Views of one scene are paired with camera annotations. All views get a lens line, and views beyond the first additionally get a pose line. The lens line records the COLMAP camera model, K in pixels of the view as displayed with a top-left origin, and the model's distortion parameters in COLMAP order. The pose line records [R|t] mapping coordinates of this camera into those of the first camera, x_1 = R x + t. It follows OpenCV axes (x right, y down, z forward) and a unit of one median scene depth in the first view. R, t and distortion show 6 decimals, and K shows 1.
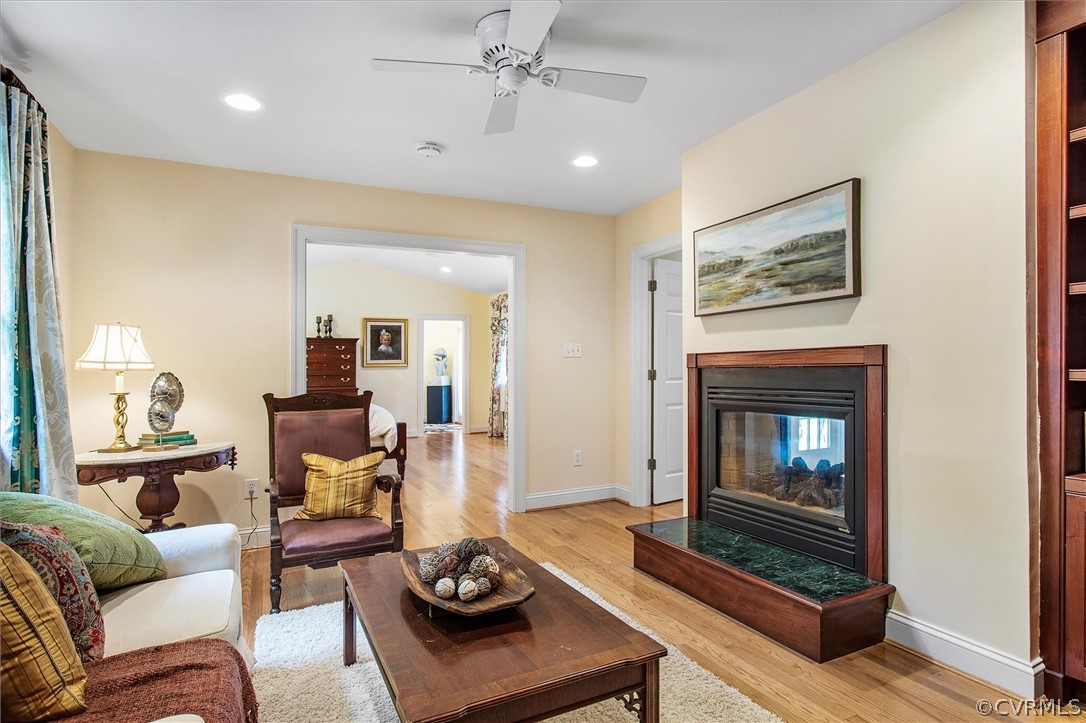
lens RADIAL K [[549.8, 0, 541.8], [0, 549.8, 364.3], [0, 0, 1]] dist [-0.003845, 0.000011]
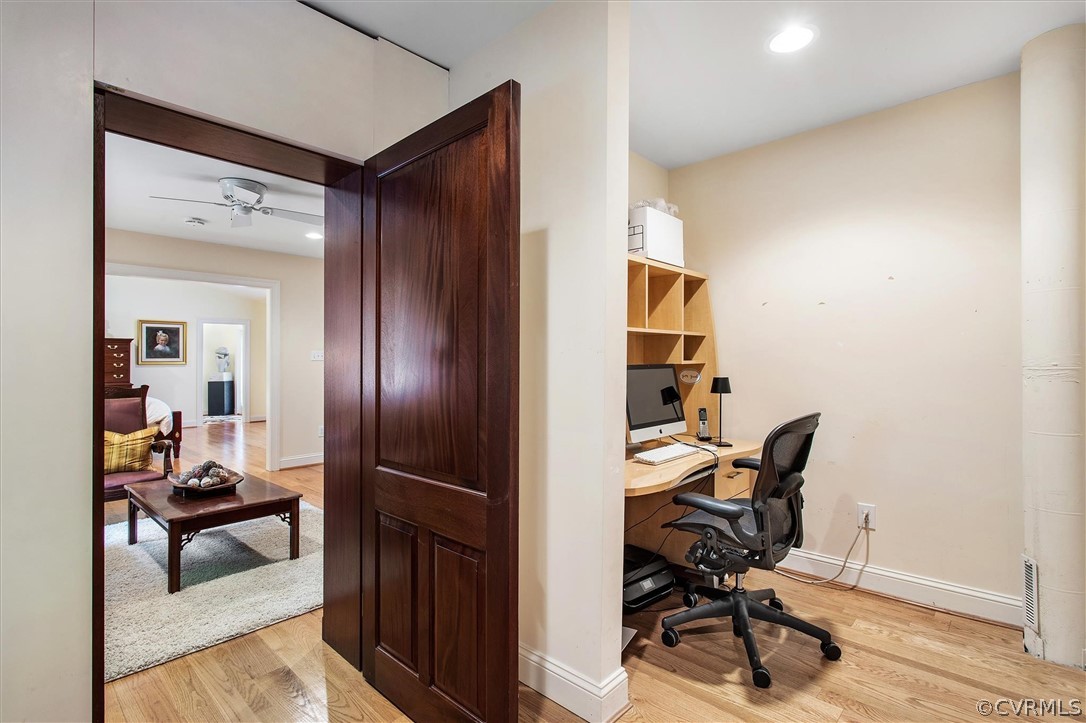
lens RADIAL K [[515.8, 0, 545.2], [0, 515.8, 366.0], [0, 0, 1]] dist [0.002797, 0.000928]
pose [[0.936950, 0.004315, 0.349436, 0.081859], [-0.008436, 0.999912, 0.010271, -0.010300], [-0.349361, -0.012571, 0.936904, -0.269242]]
